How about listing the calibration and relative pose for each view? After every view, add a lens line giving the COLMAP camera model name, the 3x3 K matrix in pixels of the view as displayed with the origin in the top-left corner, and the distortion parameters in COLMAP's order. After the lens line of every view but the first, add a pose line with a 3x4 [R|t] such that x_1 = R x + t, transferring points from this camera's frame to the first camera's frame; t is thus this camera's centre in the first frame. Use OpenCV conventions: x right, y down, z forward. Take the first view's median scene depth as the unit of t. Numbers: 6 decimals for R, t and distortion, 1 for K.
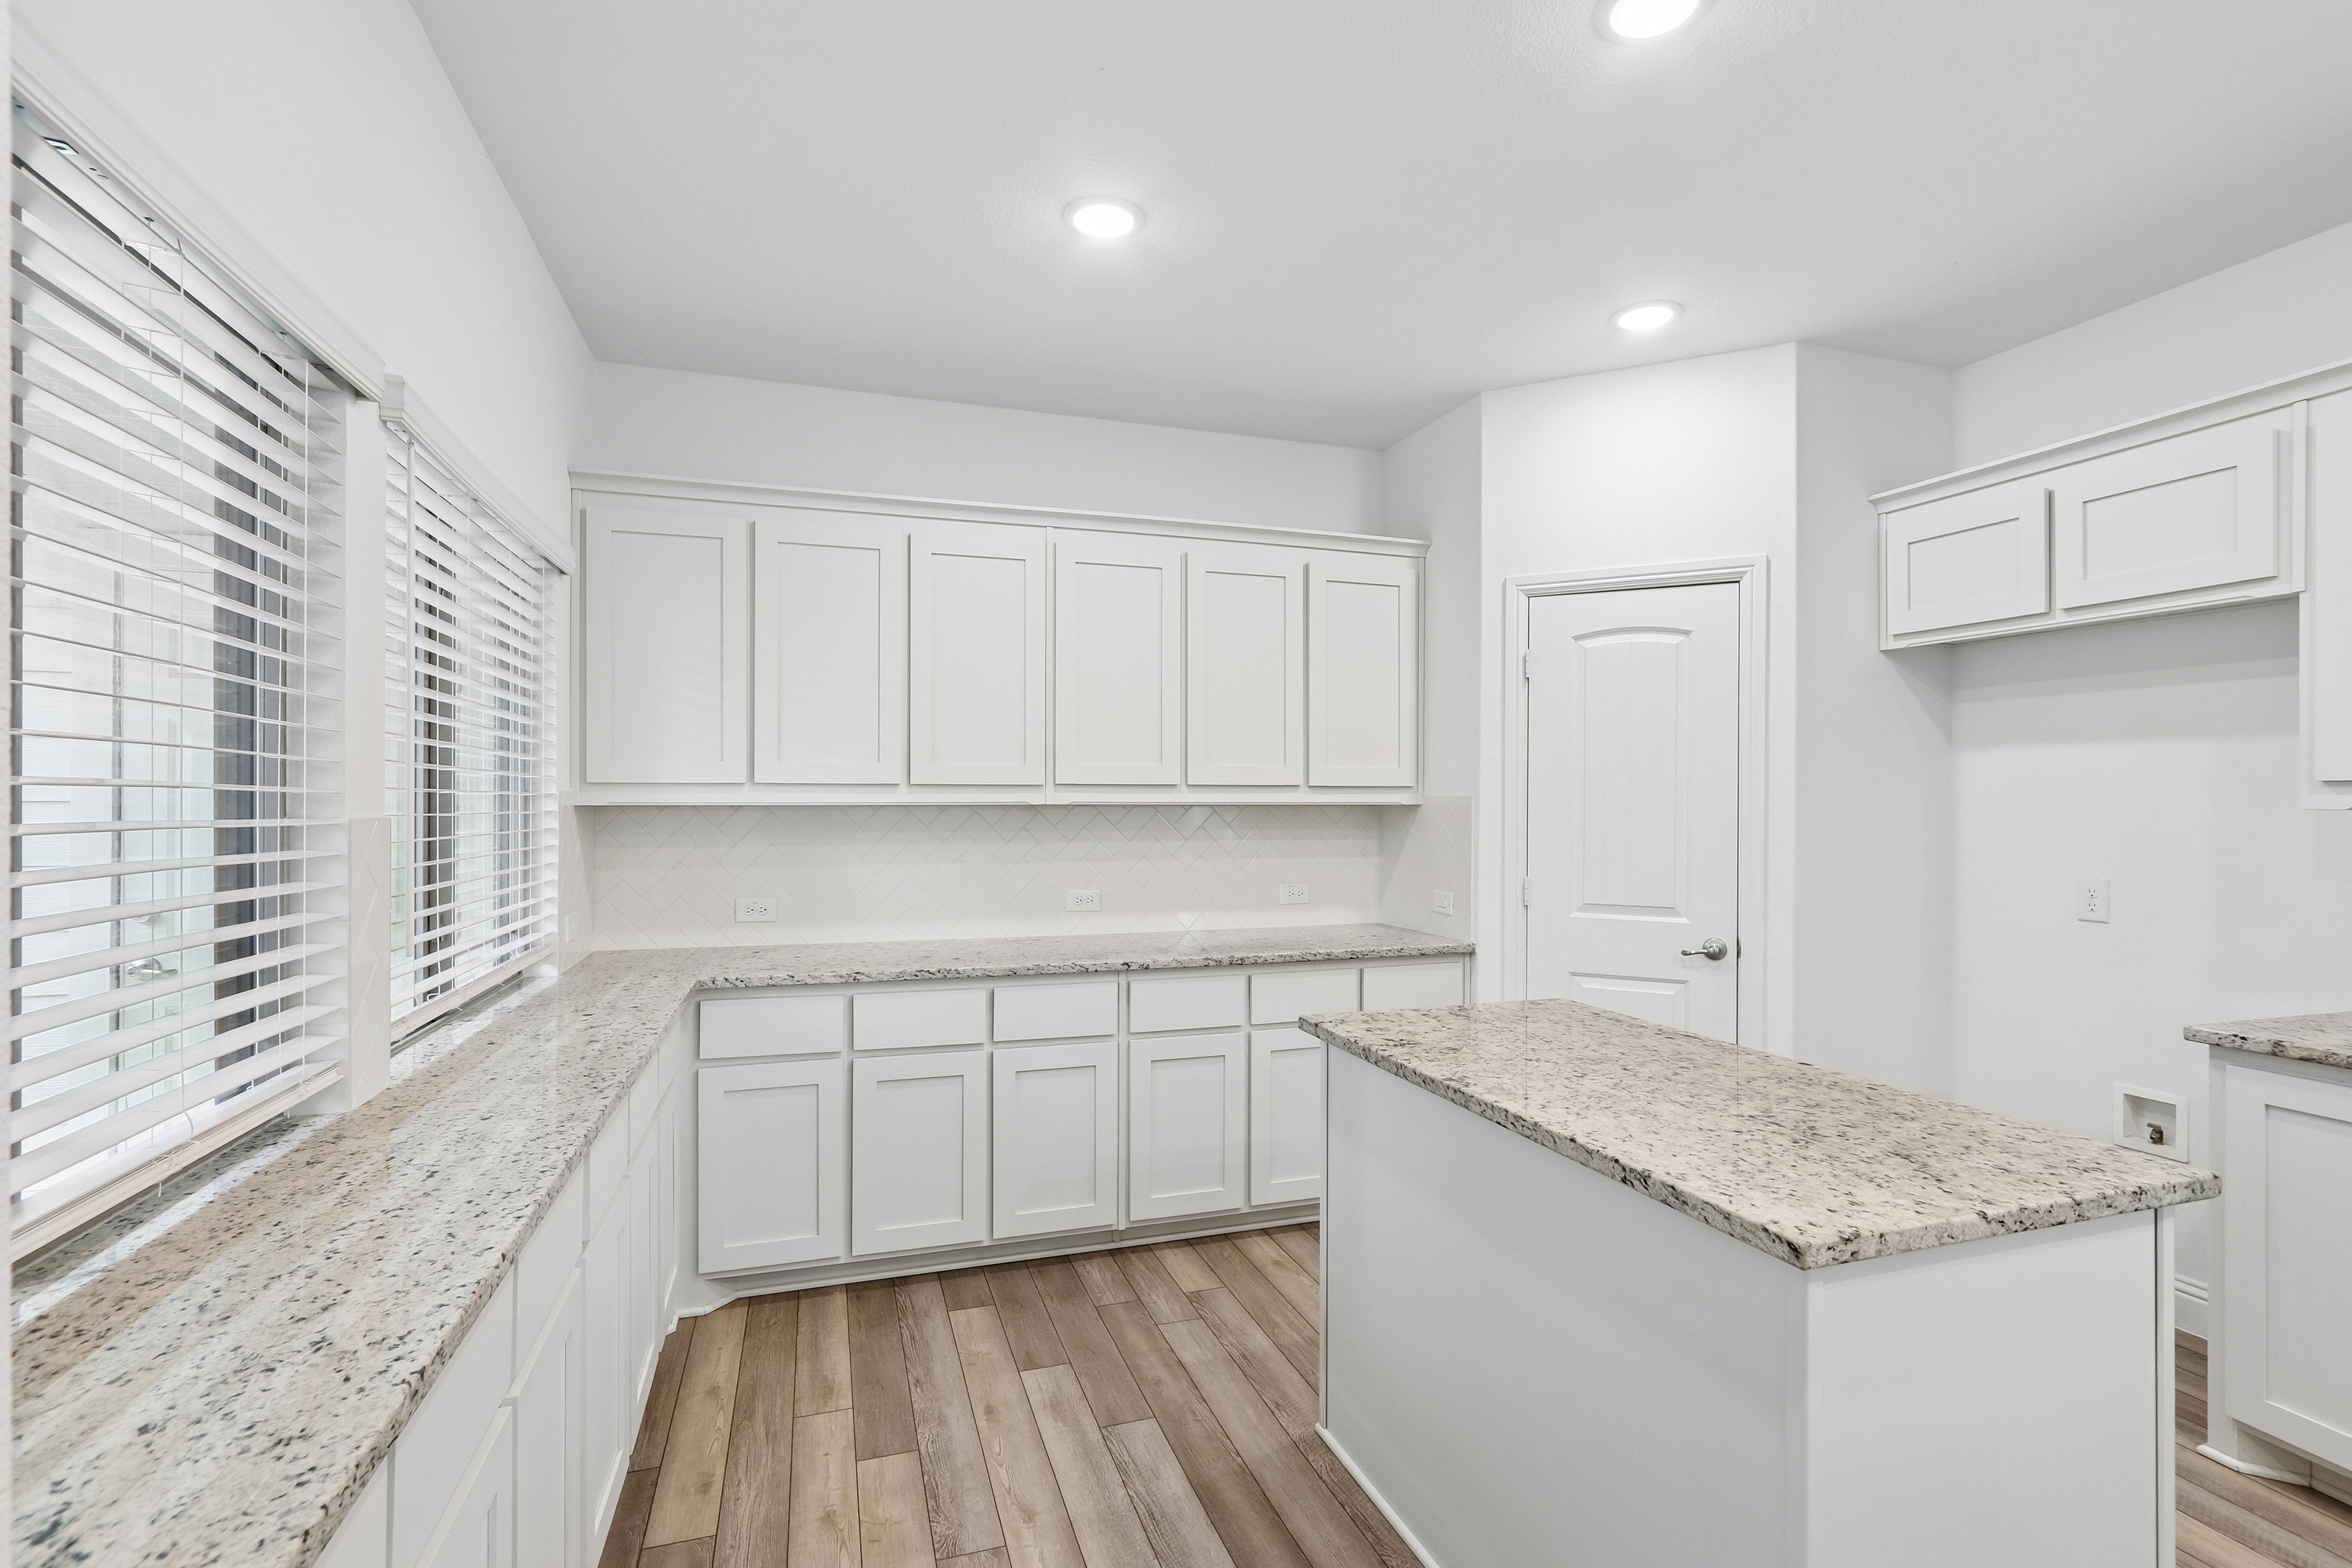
lens RADIAL K [[1102.2, 0, 1179.6], [0, 1102.2, 791.7], [0, 0, 1]] dist [0.001602, -0.000169]
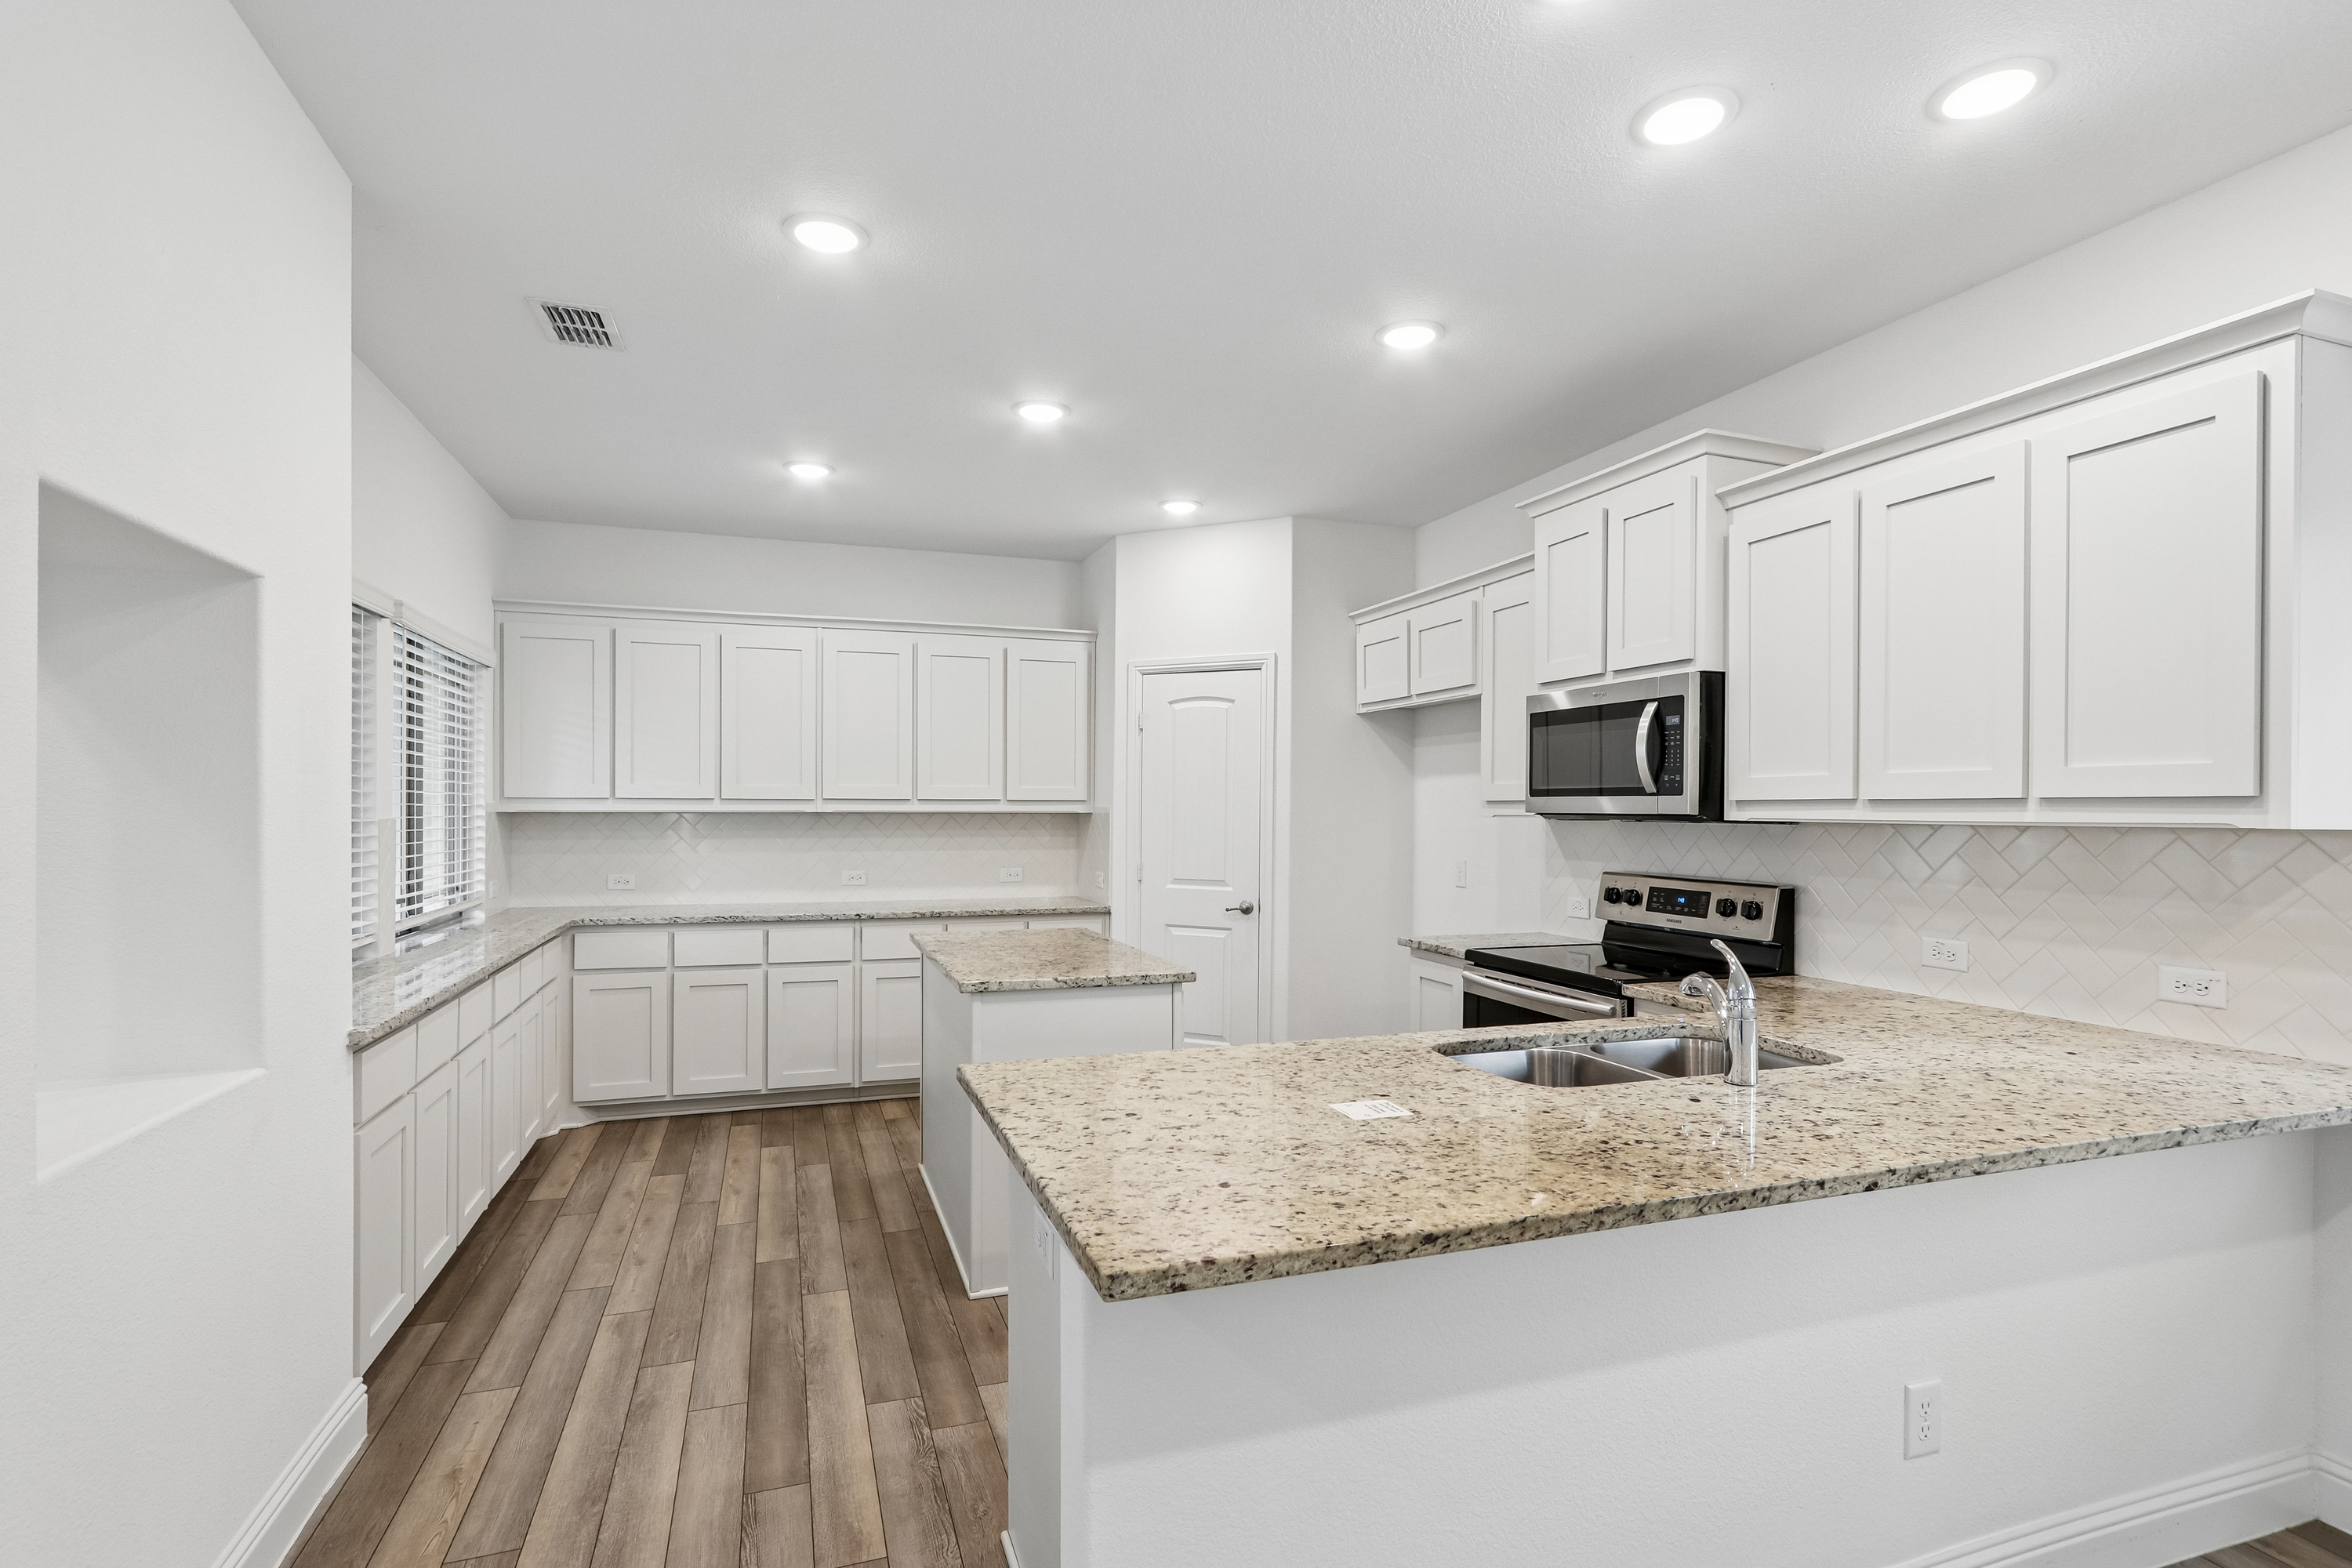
lens RADIAL K [[1159.6, 0, 1196.4], [0, 1159.6, 803.9], [0, 0, 1]] dist [-0.000440, 0.000264]
pose [[0.999685, 0.002687, 0.024968, 0.387848], [-0.002818, 0.999982, 0.005208, -0.010207], [-0.024954, -0.005277, 0.999675, -0.644393]]
